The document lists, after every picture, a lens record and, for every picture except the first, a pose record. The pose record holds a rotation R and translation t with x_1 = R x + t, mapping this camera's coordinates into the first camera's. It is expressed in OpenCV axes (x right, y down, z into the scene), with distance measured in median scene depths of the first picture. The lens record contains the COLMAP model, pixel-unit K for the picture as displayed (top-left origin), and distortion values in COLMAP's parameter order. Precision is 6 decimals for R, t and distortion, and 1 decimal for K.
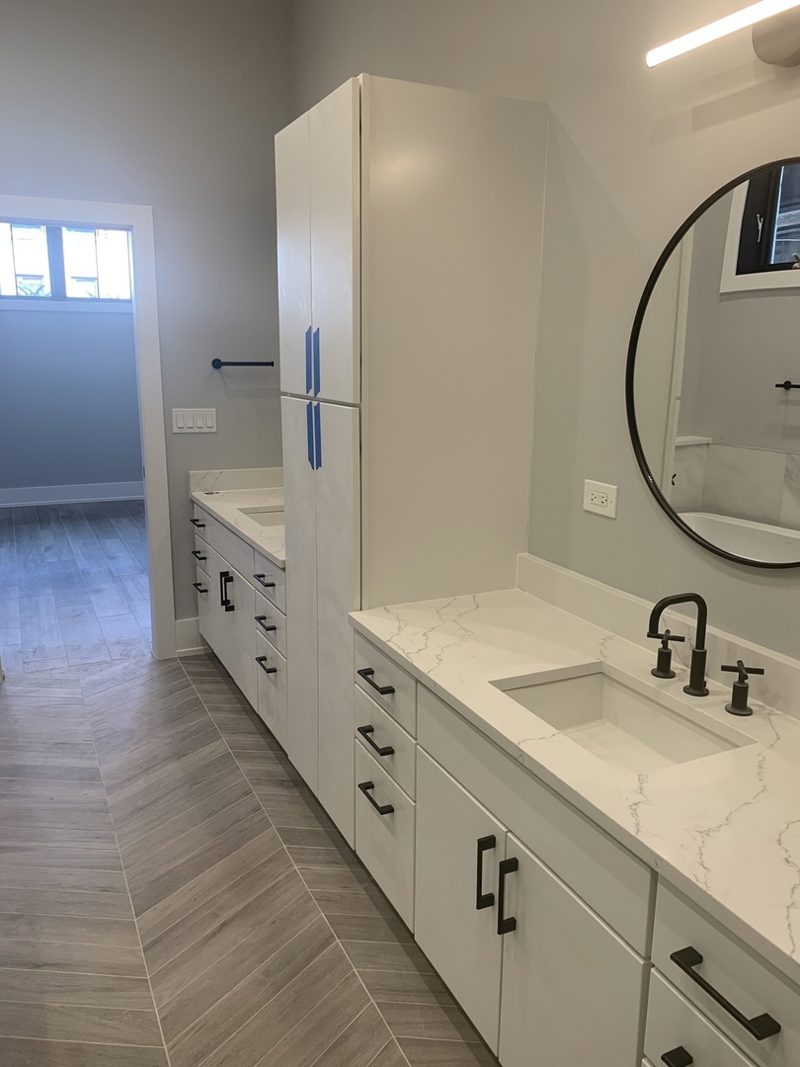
lens RADIAL K [[838.1, 0, 394.3], [0, 838.1, 540.2], [0, 0, 1]] dist [0.035458, -0.031937]
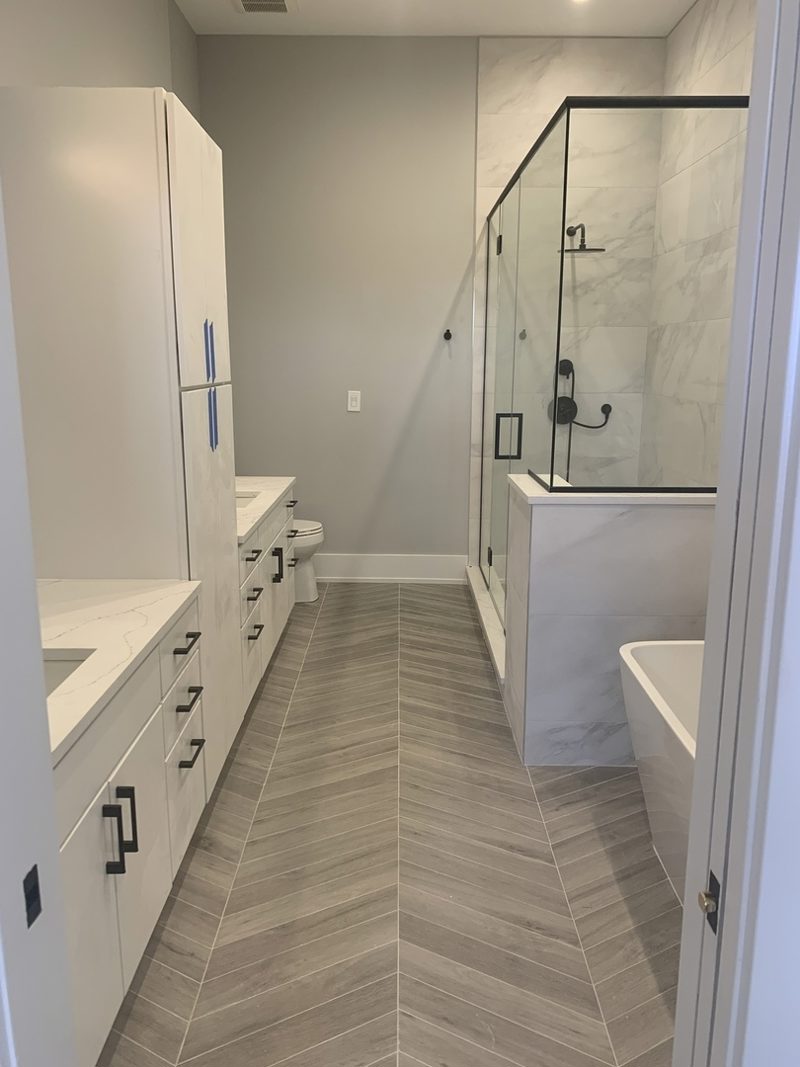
lens RADIAL K [[838.1, 0, 404.7], [0, 838.1, 530.3], [0, 0, 1]] dist [0.035458, -0.031937]
pose [[-0.911904, -0.095885, 0.399044, -0.793084], [0.078099, 0.914012, 0.398099, -0.417939], [-0.402903, 0.394193, -0.826003, 1.902359]]
